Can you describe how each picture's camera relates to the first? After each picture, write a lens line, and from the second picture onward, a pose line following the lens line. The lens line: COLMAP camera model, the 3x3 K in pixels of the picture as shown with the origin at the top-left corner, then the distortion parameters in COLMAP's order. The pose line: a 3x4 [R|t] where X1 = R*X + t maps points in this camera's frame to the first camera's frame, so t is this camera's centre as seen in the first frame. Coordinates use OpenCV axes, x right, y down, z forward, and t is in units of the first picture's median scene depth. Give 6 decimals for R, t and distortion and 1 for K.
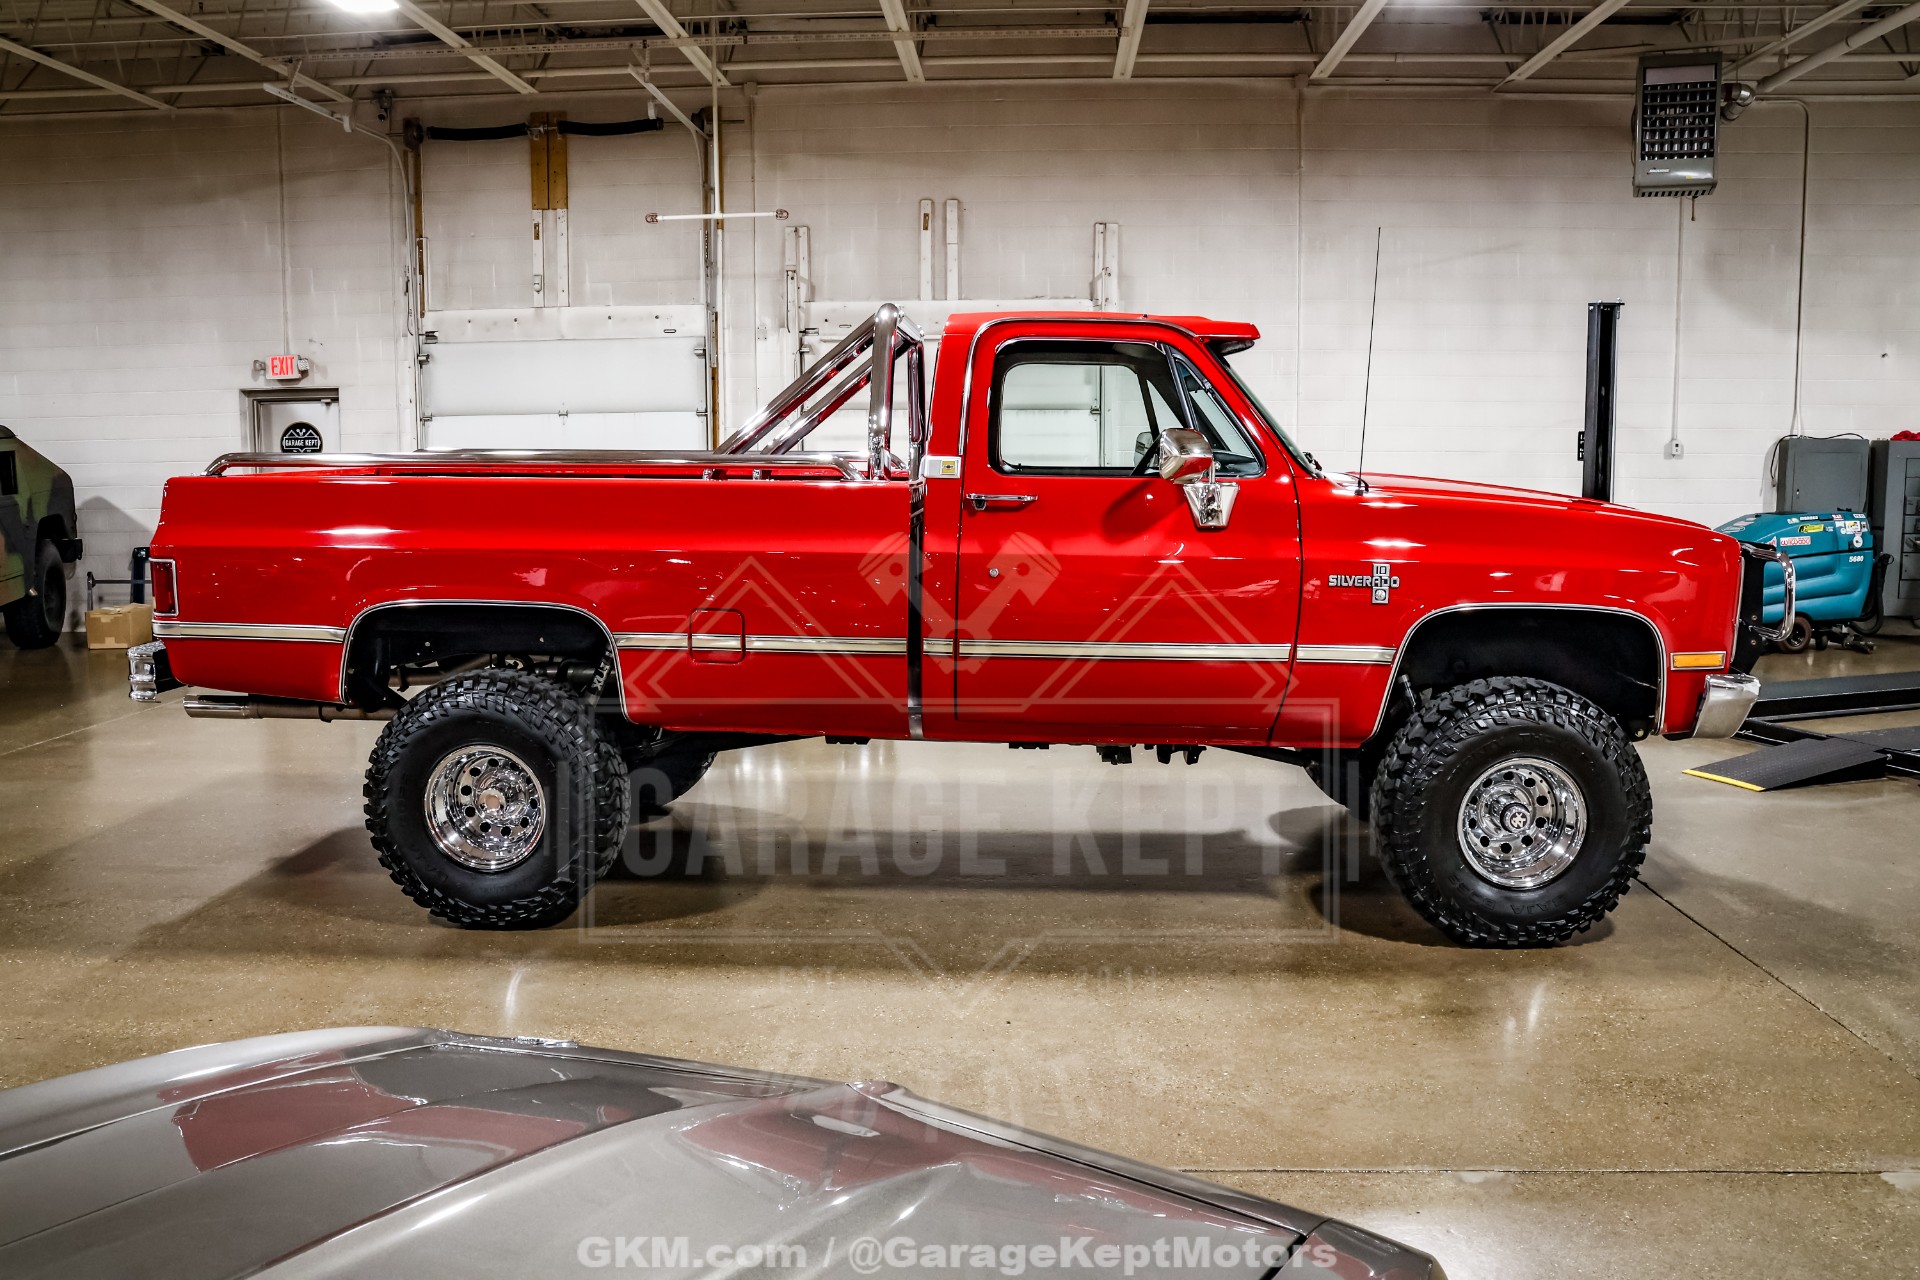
lens RADIAL K [[1591.0, 0, 959.1], [0, 1591.0, 664.8], [0, 0, 1]] dist [-0.177465, 0.154266]
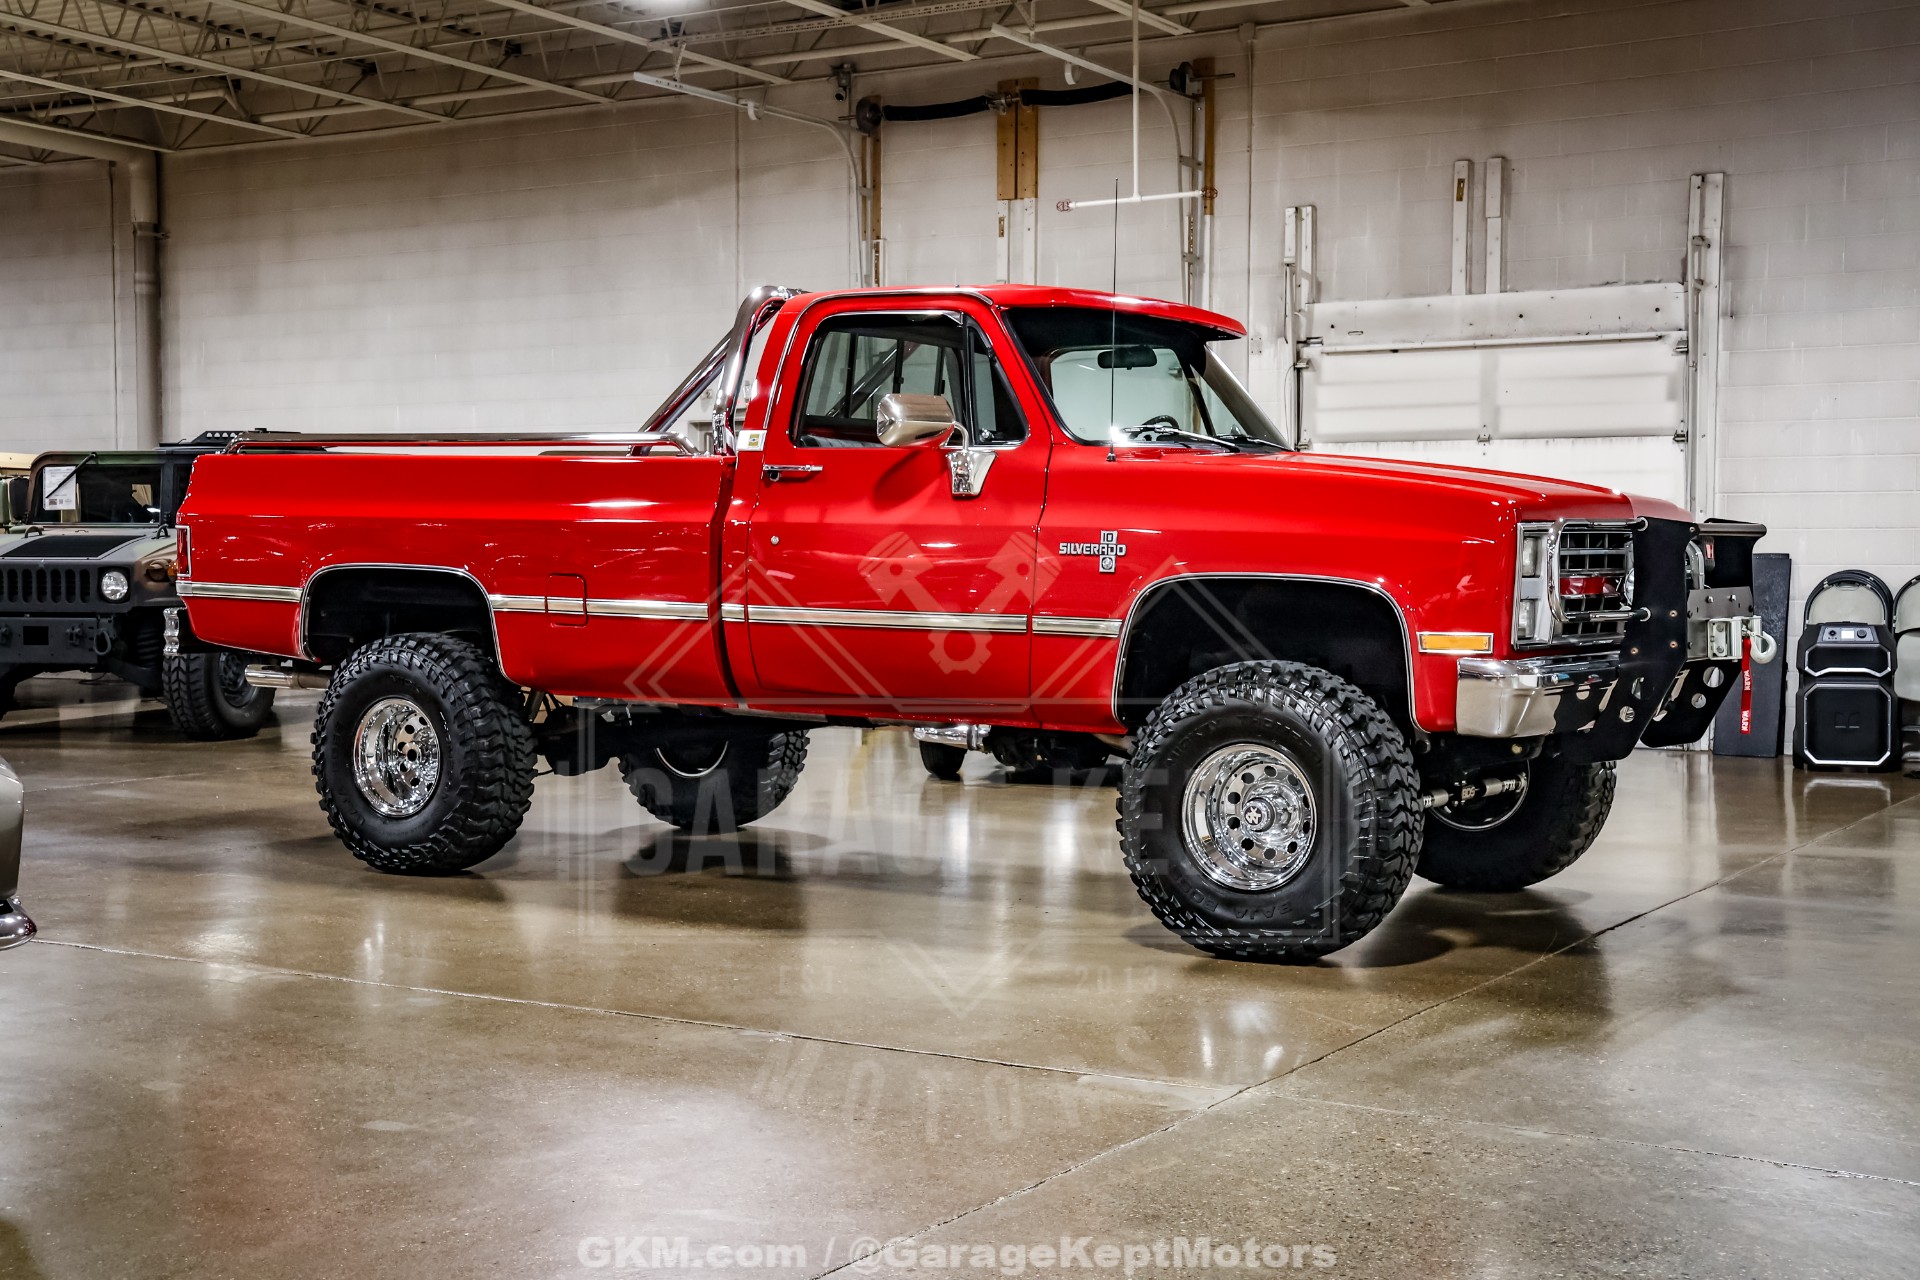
lens RADIAL K [[2490.8, 0, 960.0], [0, 2490.8, 640.0], [0, 0, 1]] dist [0.007219, 0.437328]
pose [[0.878281, 0.024110, -0.477536, 0.346017], [-0.074090, 0.993527, -0.086104, 0.052422], [0.472369, 0.111004, 0.874383, -0.134303]]
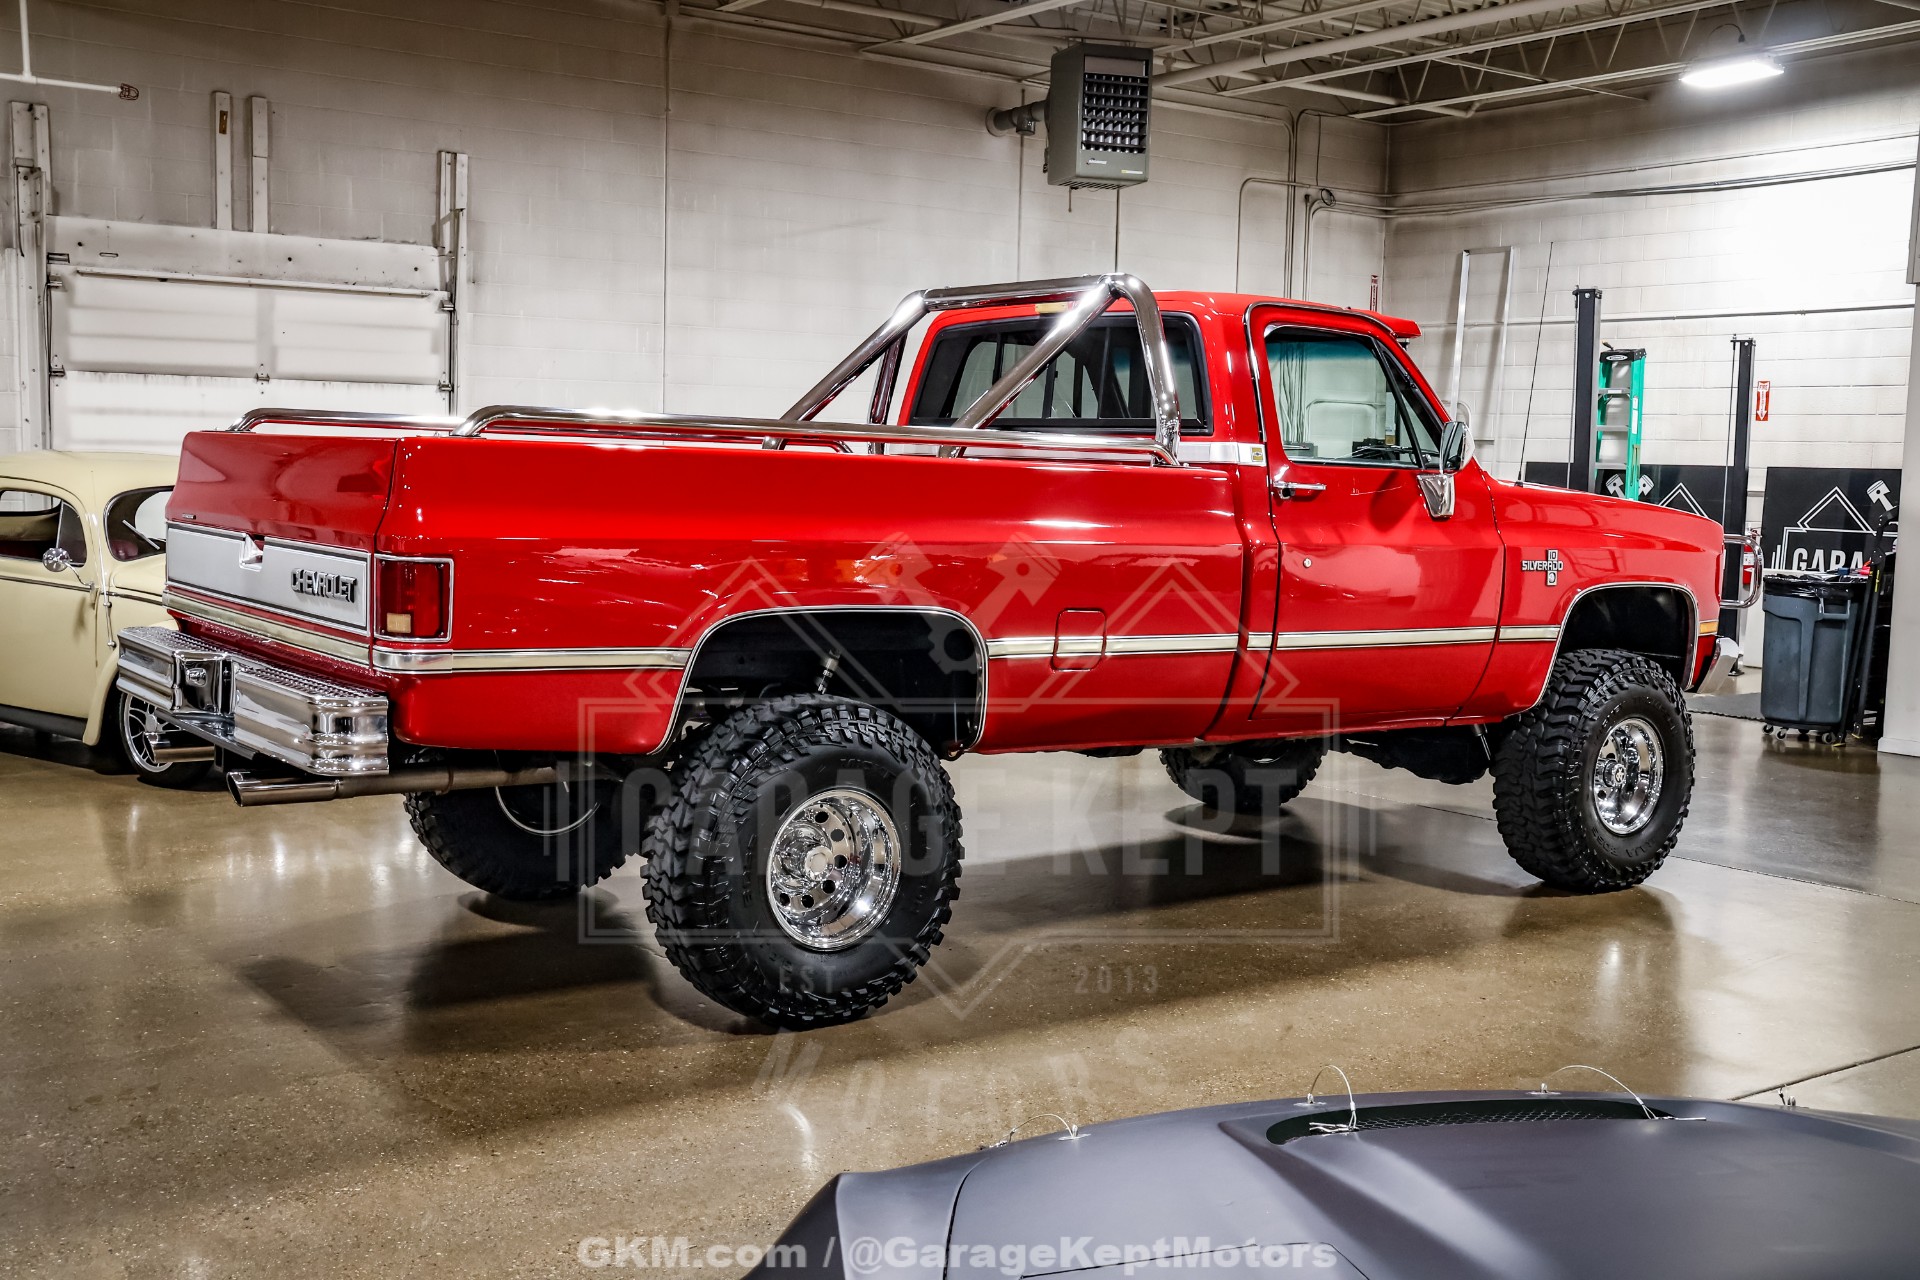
lens RADIAL K [[1998.5, 0, 960.0], [0, 1998.5, 640.0], [0, 0, 1]] dist [-0.105183, 0.261851]
pose [[0.772047, -0.036881, 0.634495, -0.355566], [0.061801, 0.997940, -0.017192, -0.000966], [-0.632554, 0.052485, 0.772736, 0.072146]]
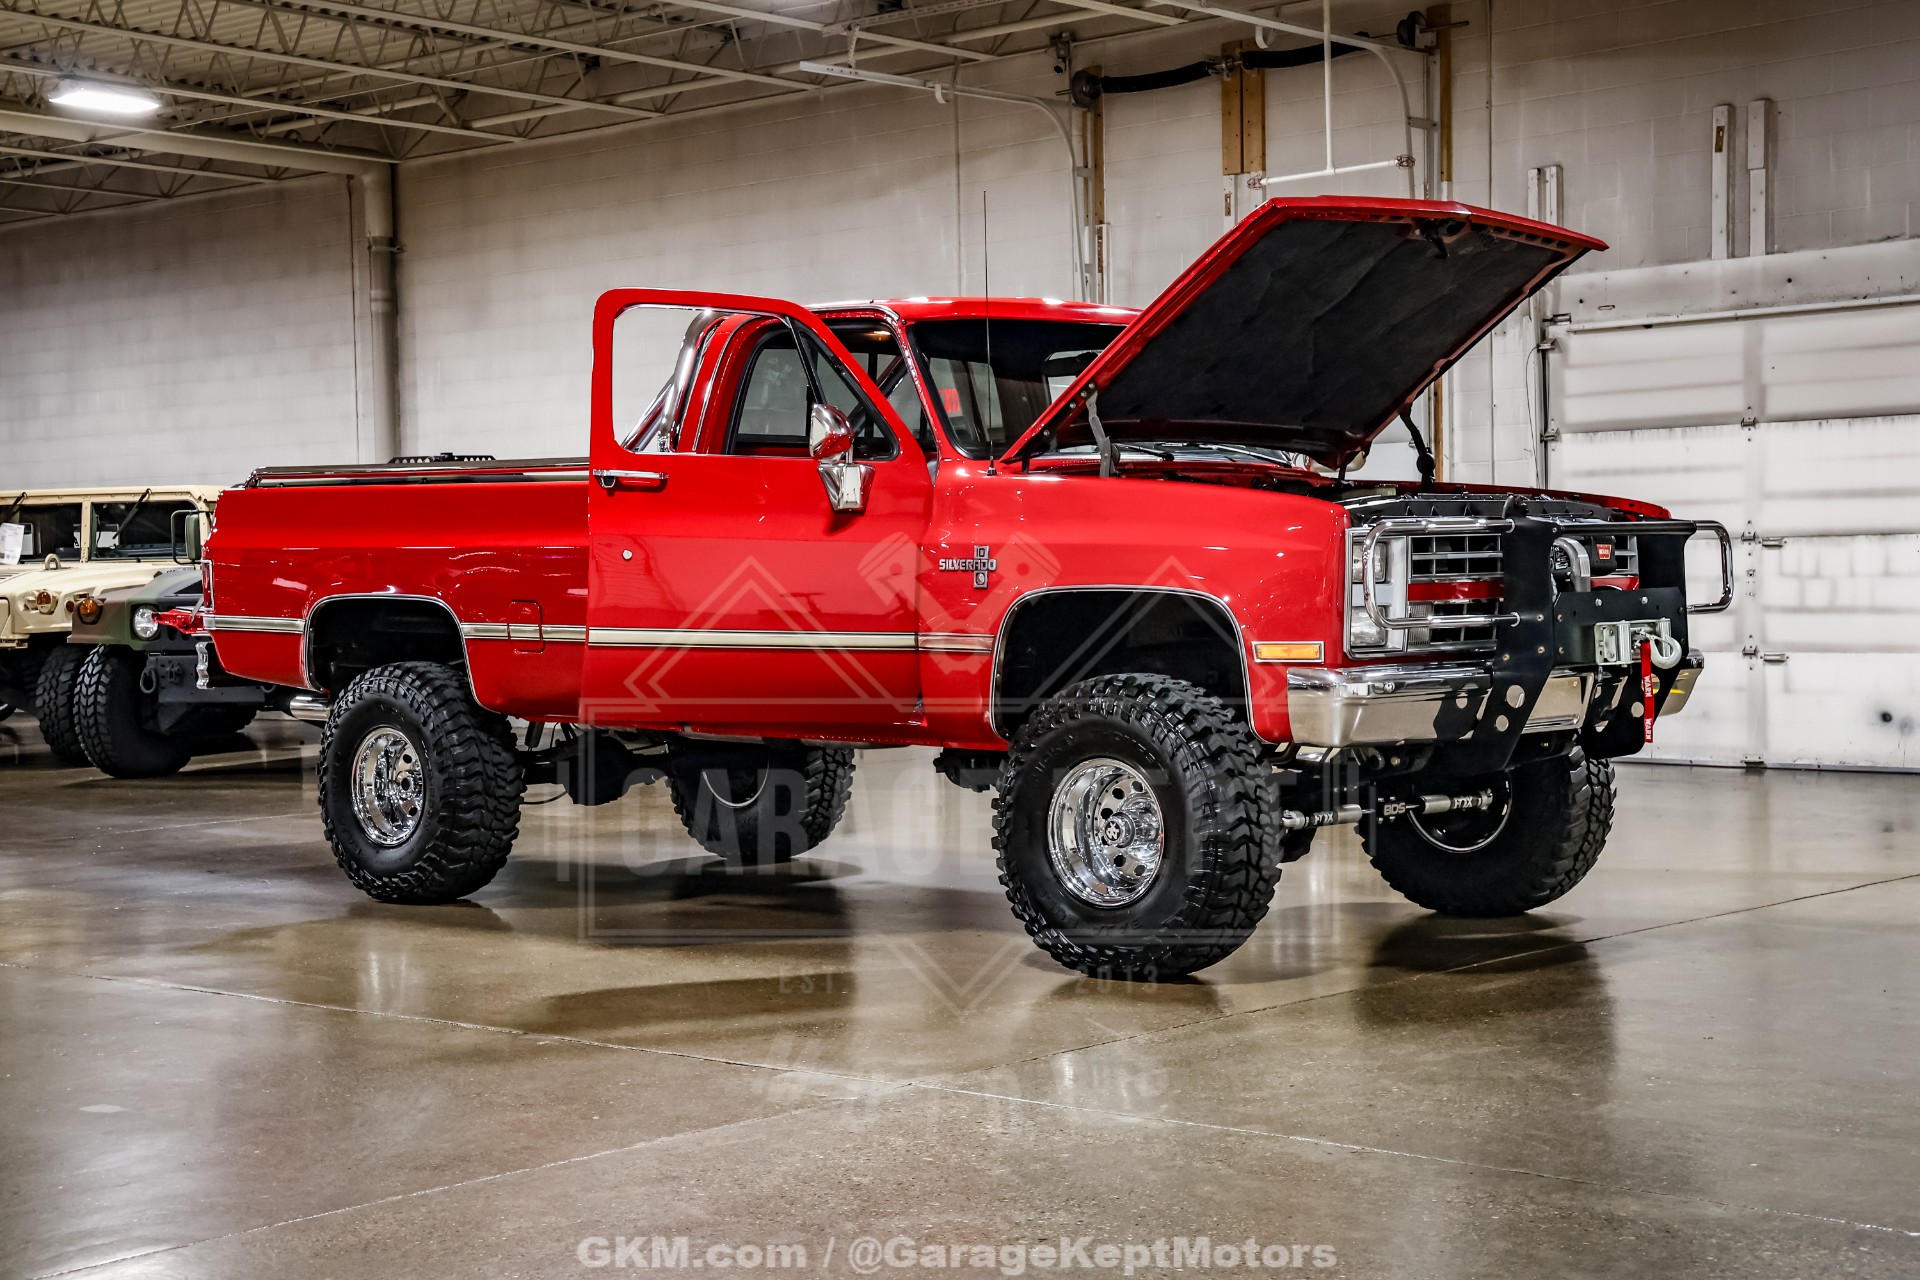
lens RADIAL K [[2923.7, 0, 960.0], [0, 2923.7, 640.0], [0, 0, 1]] dist [0.157205, 0.023380]
pose [[0.776153, 0.003702, -0.630534, 0.519049], [-0.072383, 0.993895, -0.083264, 0.052977], [0.626377, 0.110266, 0.771682, -0.136054]]
